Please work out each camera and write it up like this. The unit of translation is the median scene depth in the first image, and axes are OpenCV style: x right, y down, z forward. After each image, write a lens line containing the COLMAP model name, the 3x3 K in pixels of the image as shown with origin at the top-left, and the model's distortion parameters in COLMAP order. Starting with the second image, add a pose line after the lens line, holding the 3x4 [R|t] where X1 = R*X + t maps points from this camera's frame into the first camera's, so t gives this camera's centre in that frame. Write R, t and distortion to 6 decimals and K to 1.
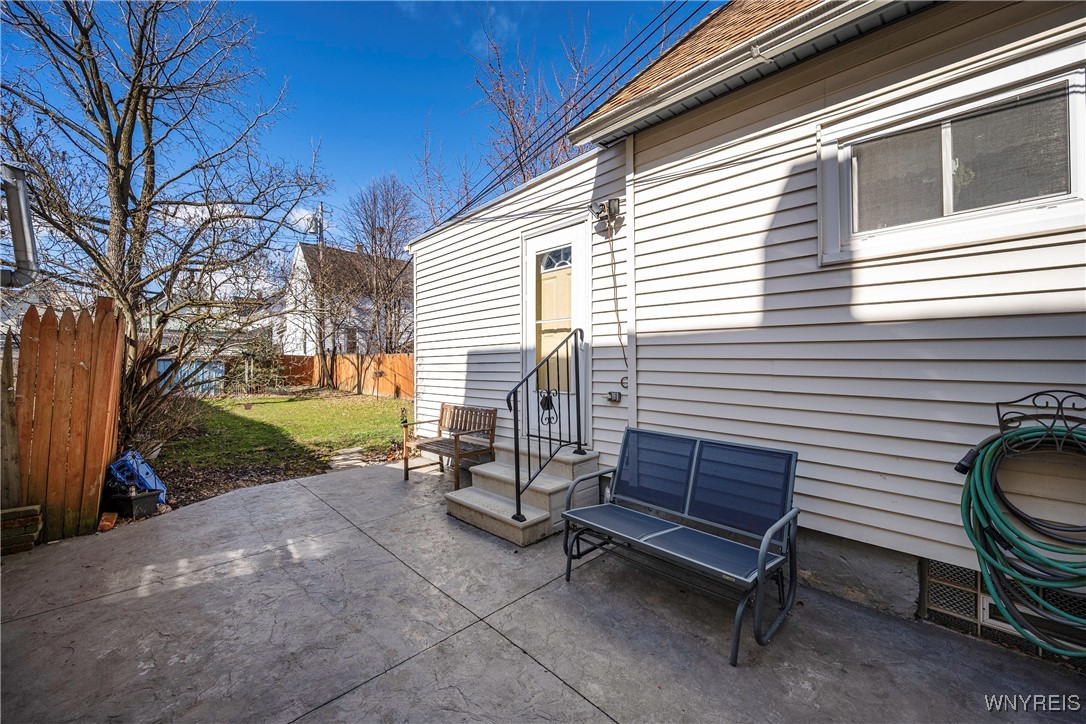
lens RADIAL K [[429.3, 0, 551.2], [0, 429.3, 361.9], [0, 0, 1]] dist [-0.002982, -0.000328]
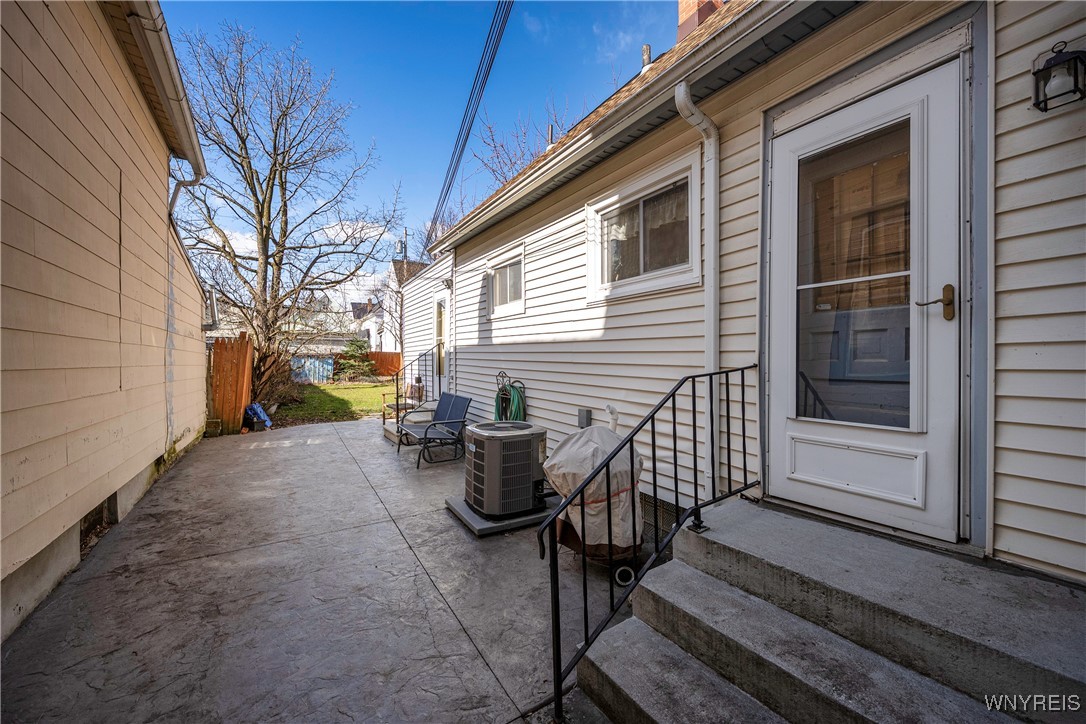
lens RADIAL K [[431.5, 0, 545.1], [0, 431.5, 357.5], [0, 0, 1]] dist [-0.001770, -0.000013]
pose [[0.973594, -0.000248, -0.228288, 0.710149], [0.000861, 0.999996, 0.002586, -0.011572], [0.228286, -0.002714, 0.973590, -0.589778]]
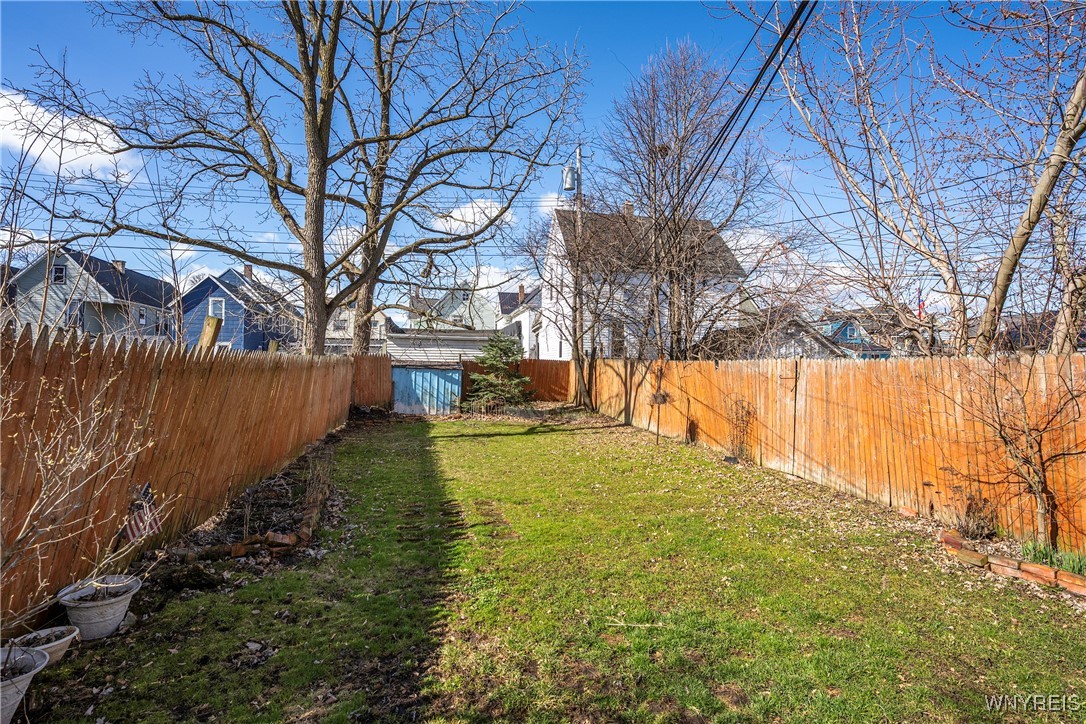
lens RADIAL K [[546.6, 0, 543.0], [0, 546.6, 362.0], [0, 0, 1]] dist [0.000810, 0.000086]
pose [[0.838916, 0.004570, -0.544242, -0.481991], [-0.007453, 0.999967, -0.003091, -0.046500], [0.544210, 0.006649, 0.838923, 1.085146]]
